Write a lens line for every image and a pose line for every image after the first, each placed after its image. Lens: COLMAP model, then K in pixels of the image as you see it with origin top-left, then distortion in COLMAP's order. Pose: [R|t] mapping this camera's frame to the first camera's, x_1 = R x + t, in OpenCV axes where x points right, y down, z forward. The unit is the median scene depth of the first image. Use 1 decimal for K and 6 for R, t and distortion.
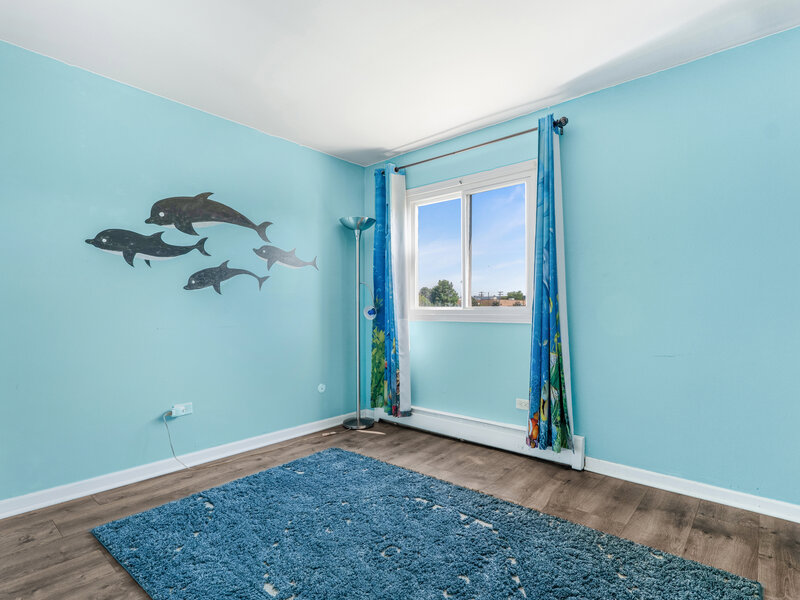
lens RADIAL K [[423.0, 0, 384.2], [0, 423.0, 322.6], [0, 0, 1]] dist [-0.002257, 0.000084]
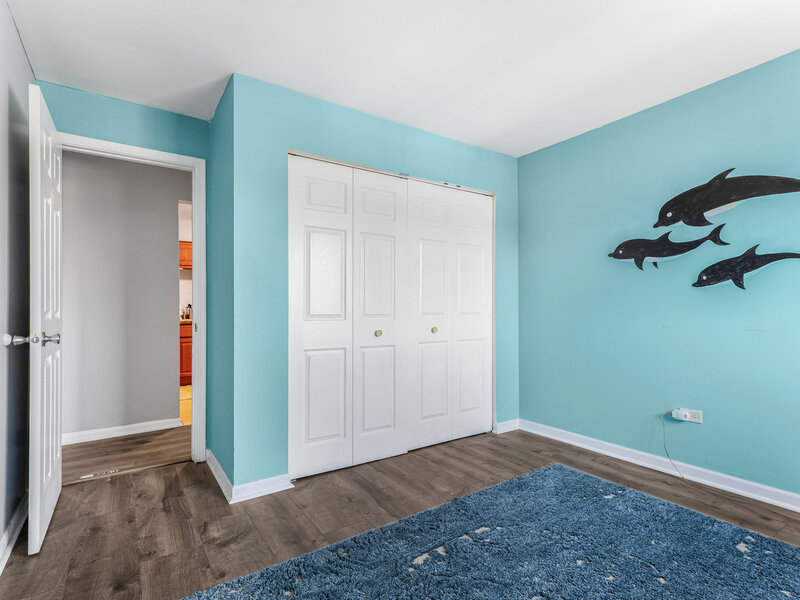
lens RADIAL K [[423.0, 0, 400.2], [0, 423.0, 302.1], [0, 0, 1]] dist [-0.002257, 0.000084]
pose [[-0.255196, -0.013260, -0.966798, 0.607694], [-0.025273, 0.999656, -0.007040, -0.022535], [0.966559, 0.022637, -0.255444, 0.629949]]
